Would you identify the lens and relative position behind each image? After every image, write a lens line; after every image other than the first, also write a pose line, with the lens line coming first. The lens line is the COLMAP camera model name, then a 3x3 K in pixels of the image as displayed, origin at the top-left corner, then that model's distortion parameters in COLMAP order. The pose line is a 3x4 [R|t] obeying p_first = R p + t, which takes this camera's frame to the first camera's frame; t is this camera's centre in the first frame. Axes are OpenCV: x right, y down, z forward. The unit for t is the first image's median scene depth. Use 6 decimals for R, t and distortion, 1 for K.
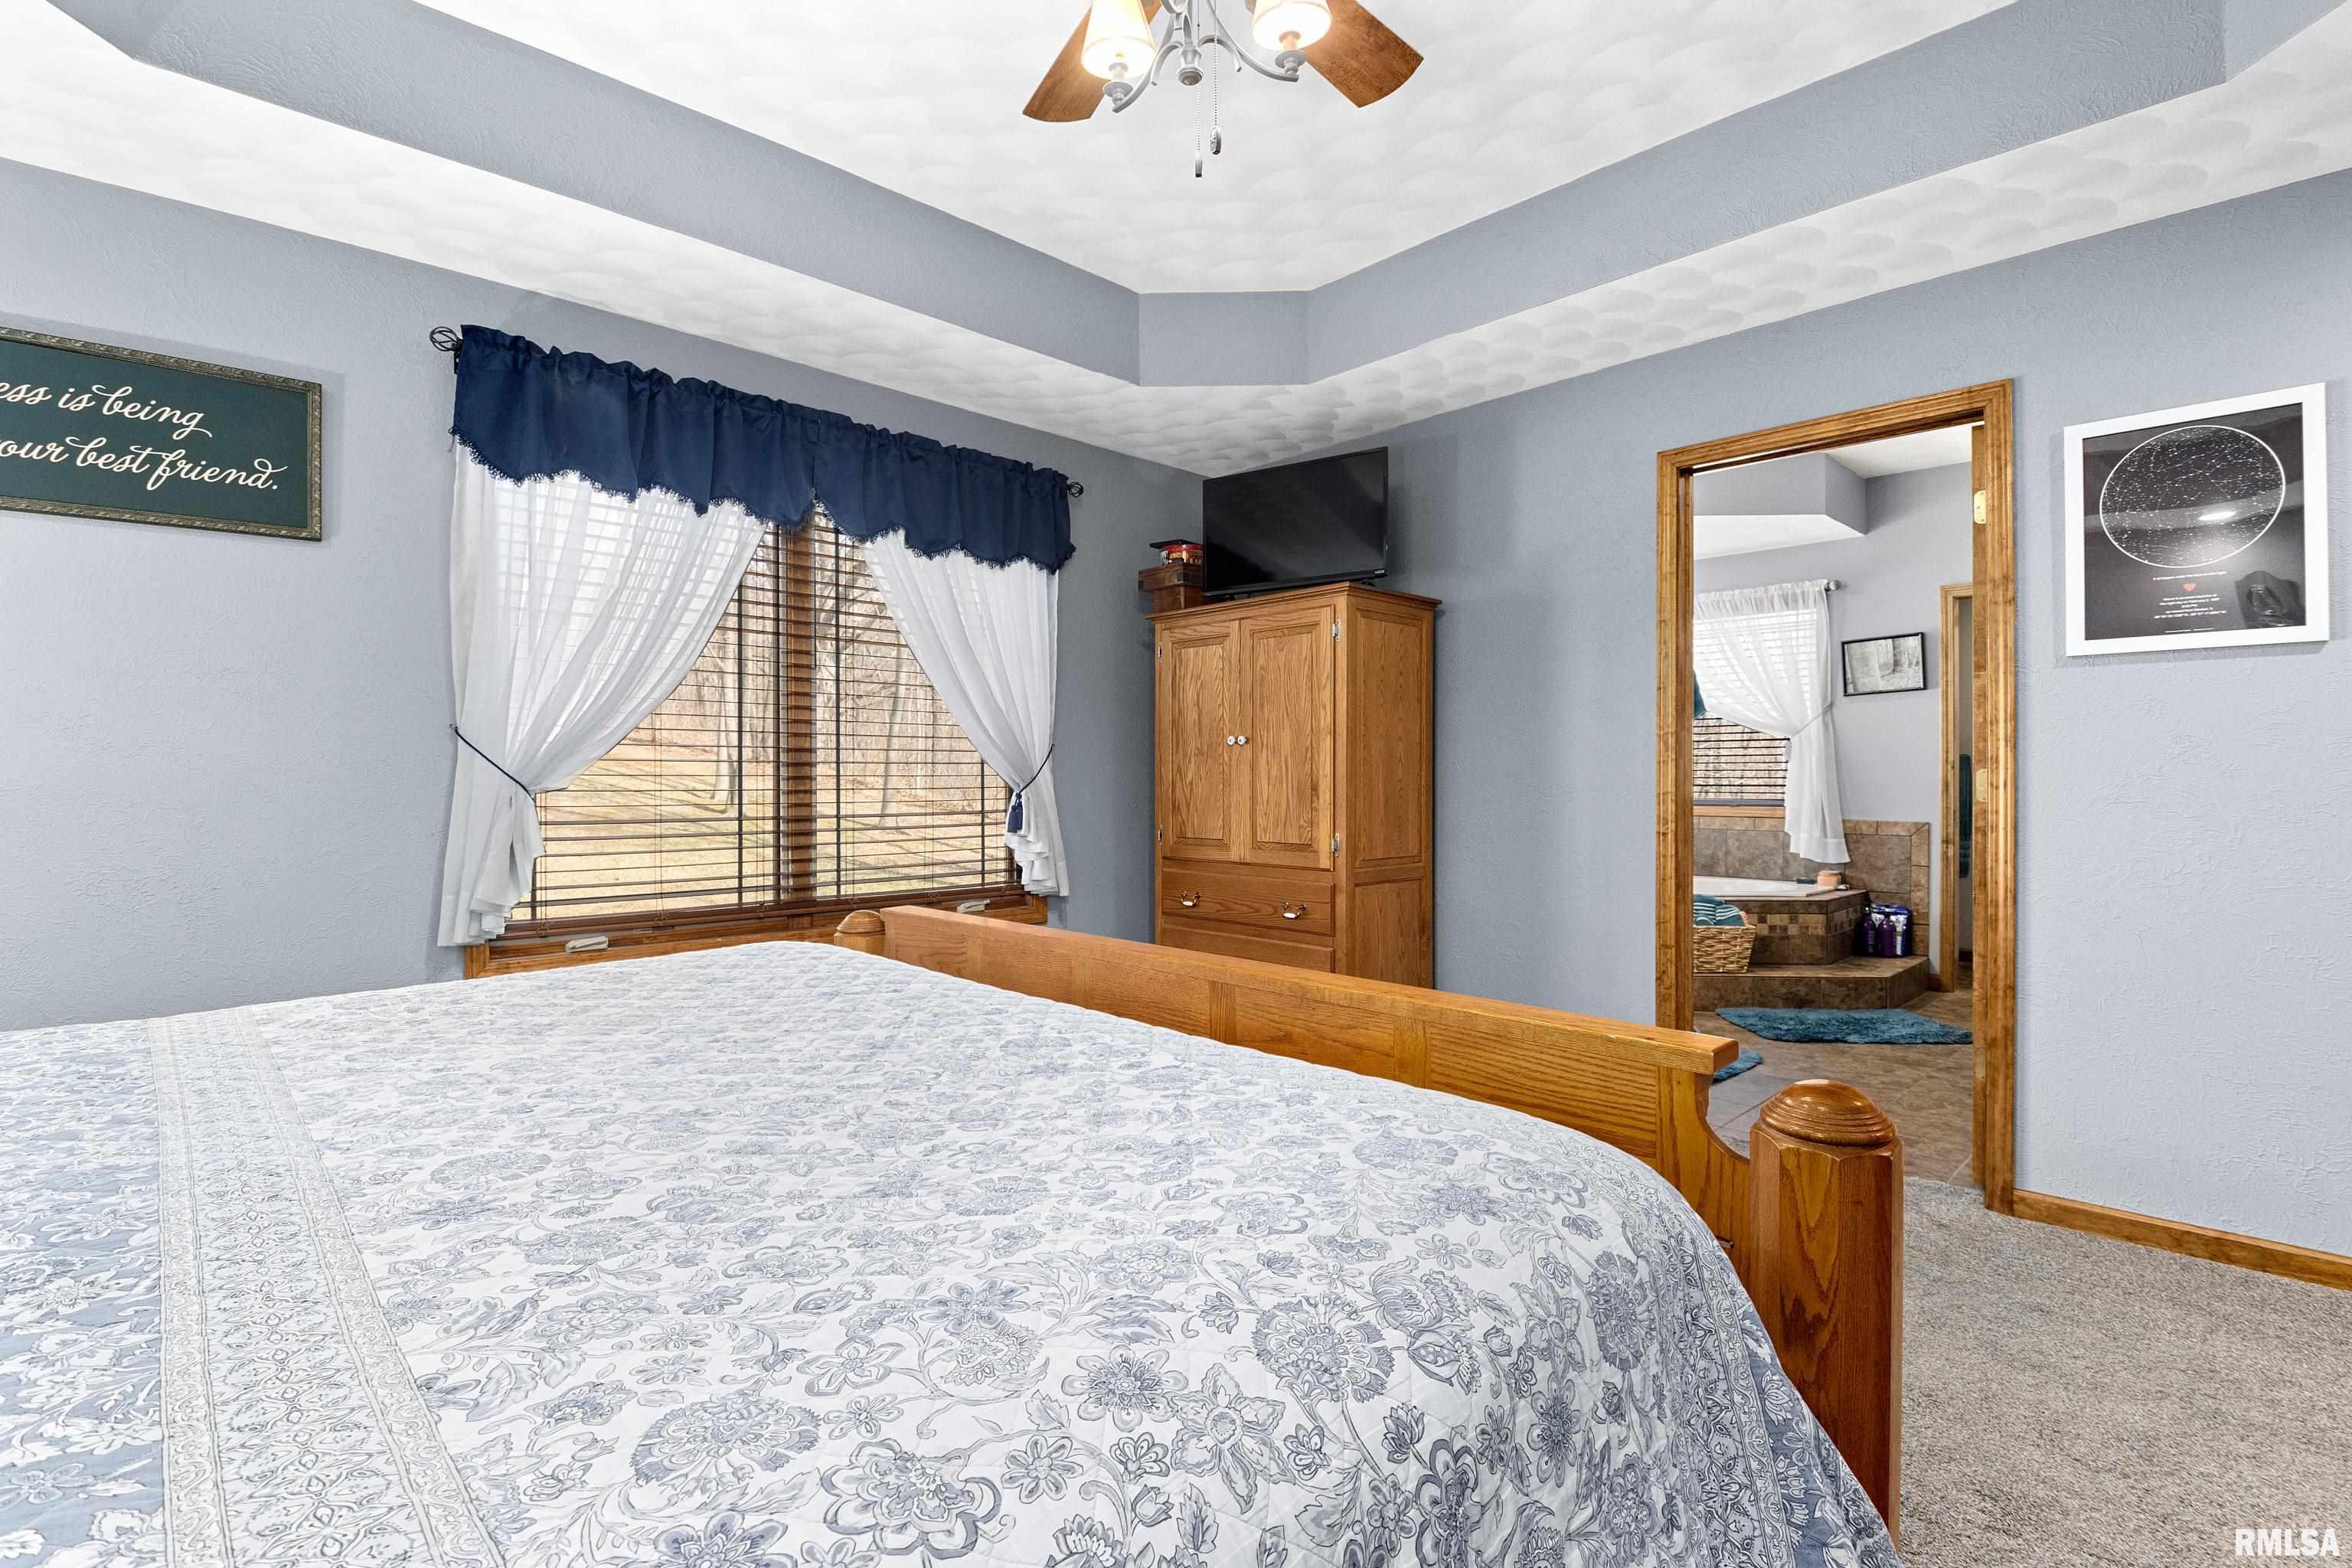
lens RADIAL K [[1091.7, 0, 1172.6], [0, 1091.7, 781.6], [0, 0, 1]] dist [-0.002377, -0.006694]
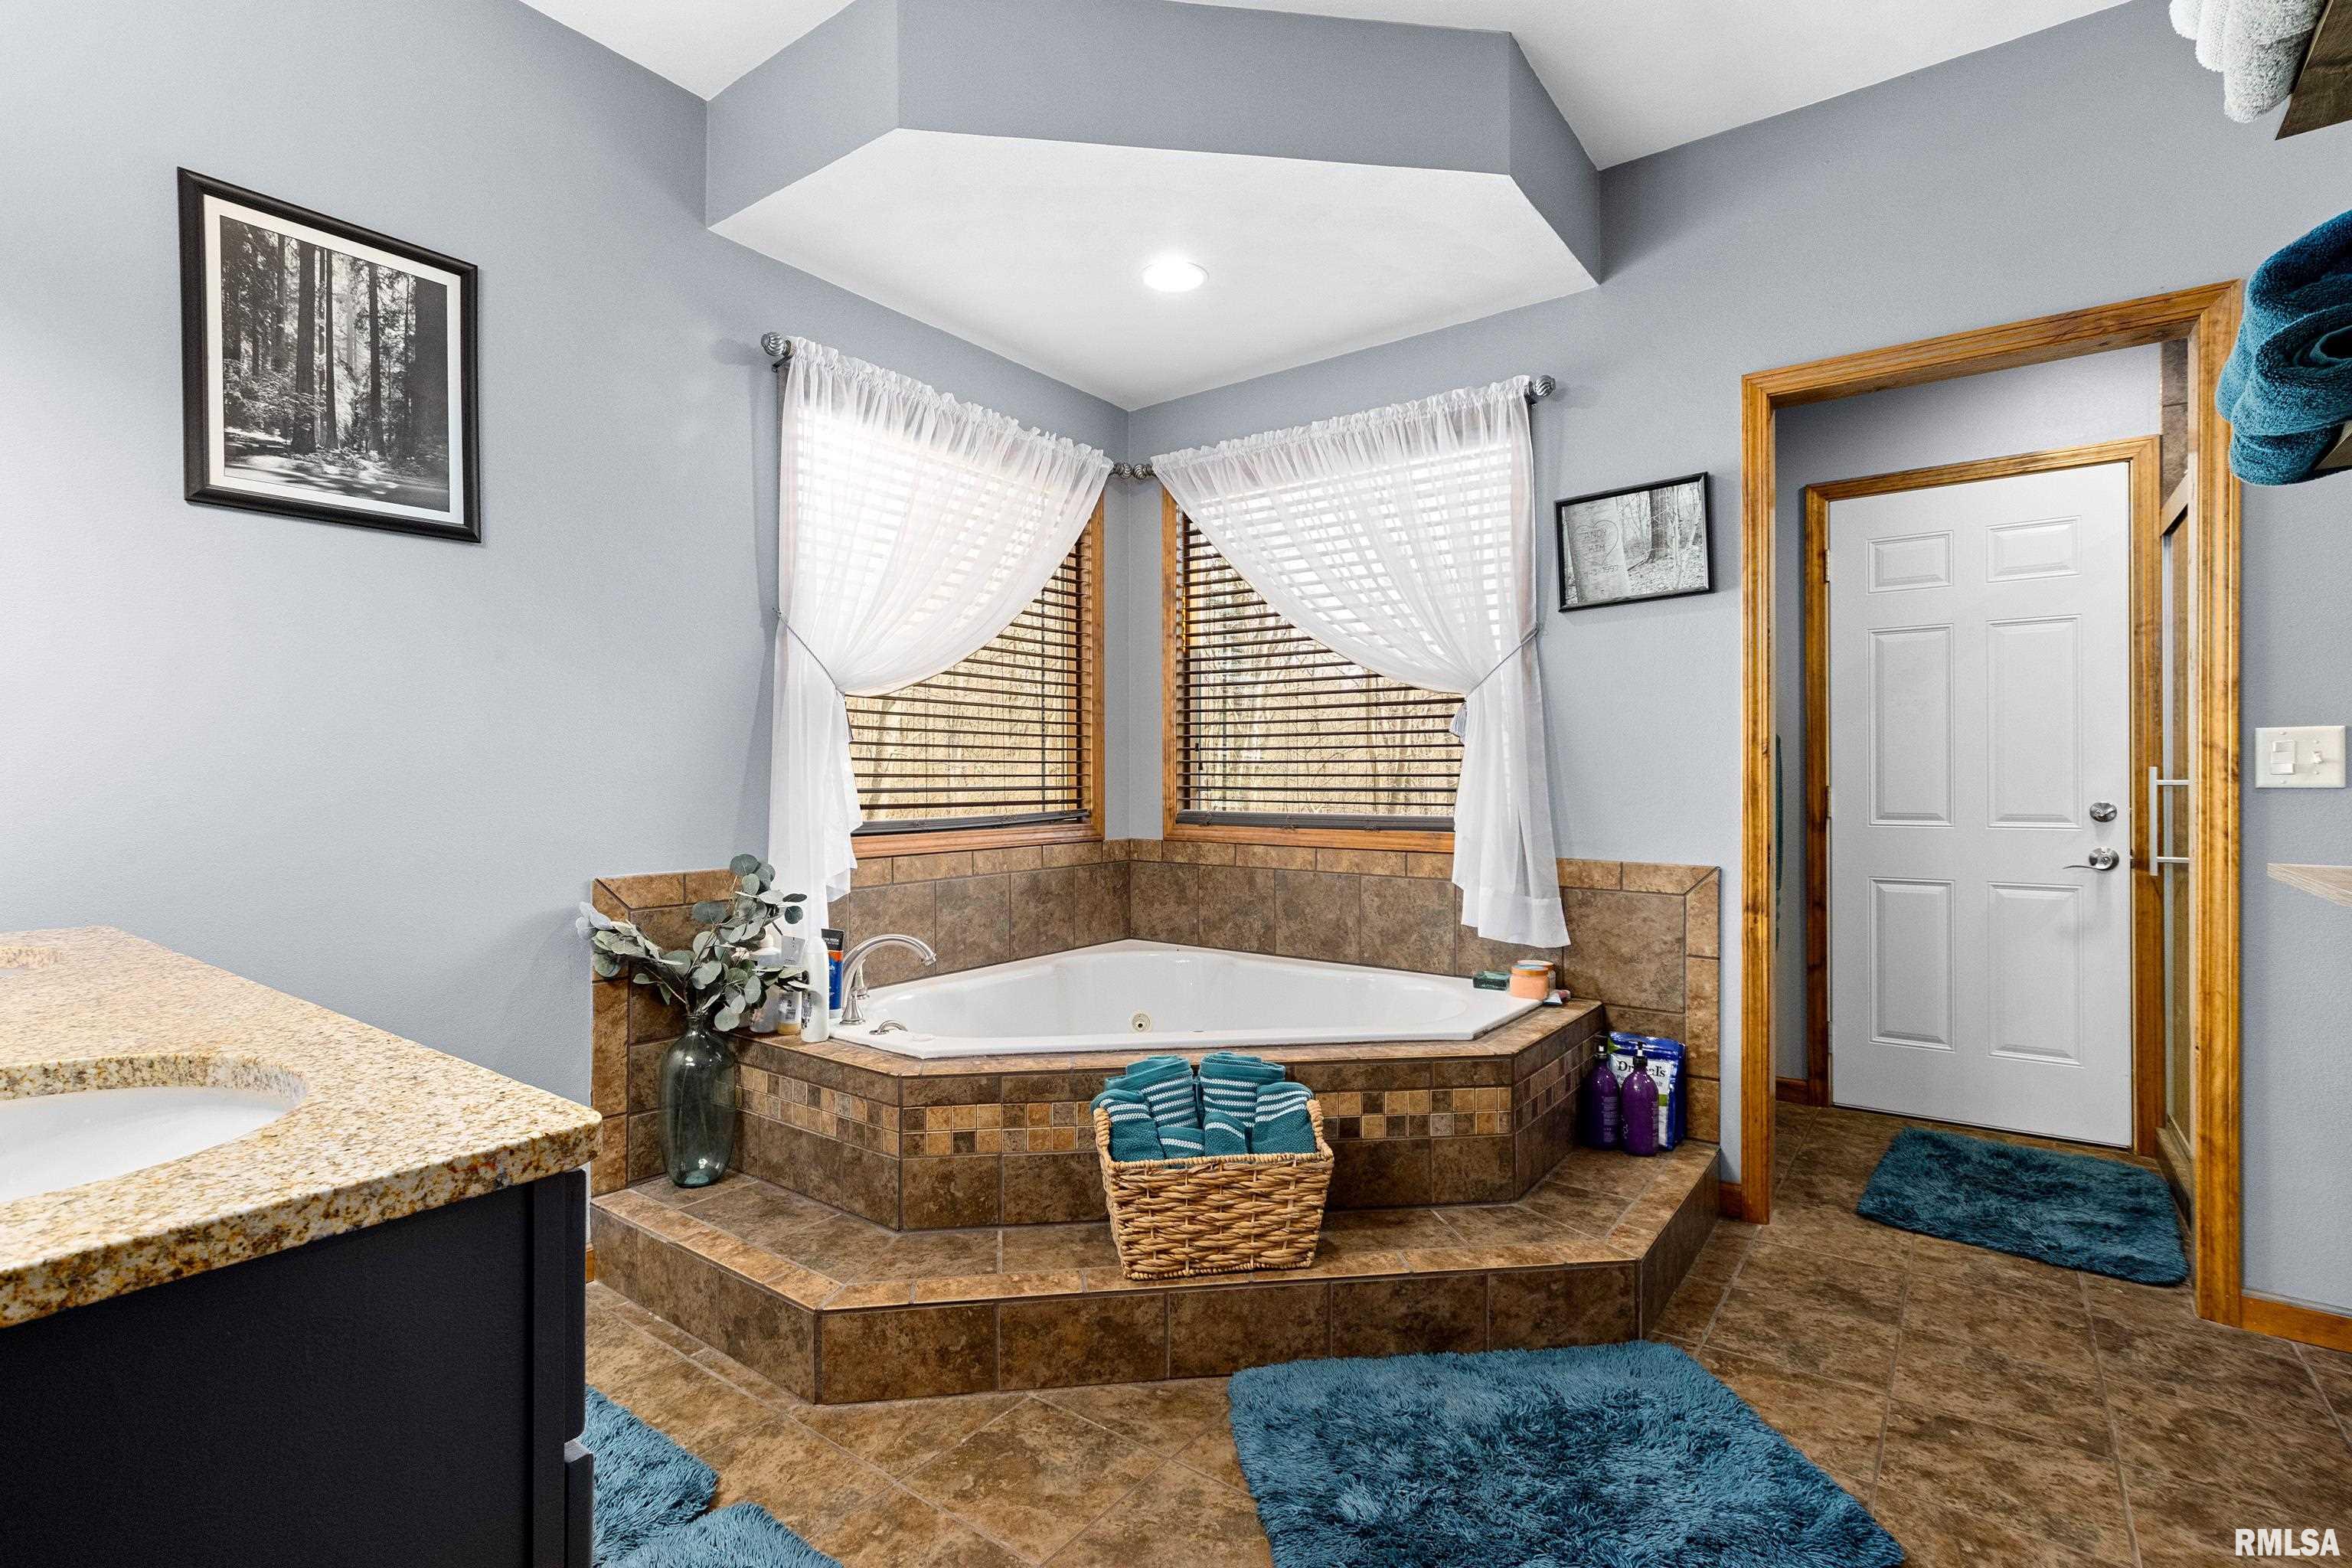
lens RADIAL K [[1091.7, 0, 1161.4], [0, 1091.7, 783.8], [0, 0, 1]] dist [-0.002377, -0.006694]
pose [[0.986743, -0.002435, 0.162273, 0.354335], [0.001865, 0.999992, 0.003667, -0.001857], [-0.162281, -0.003316, 0.986739, 0.536154]]
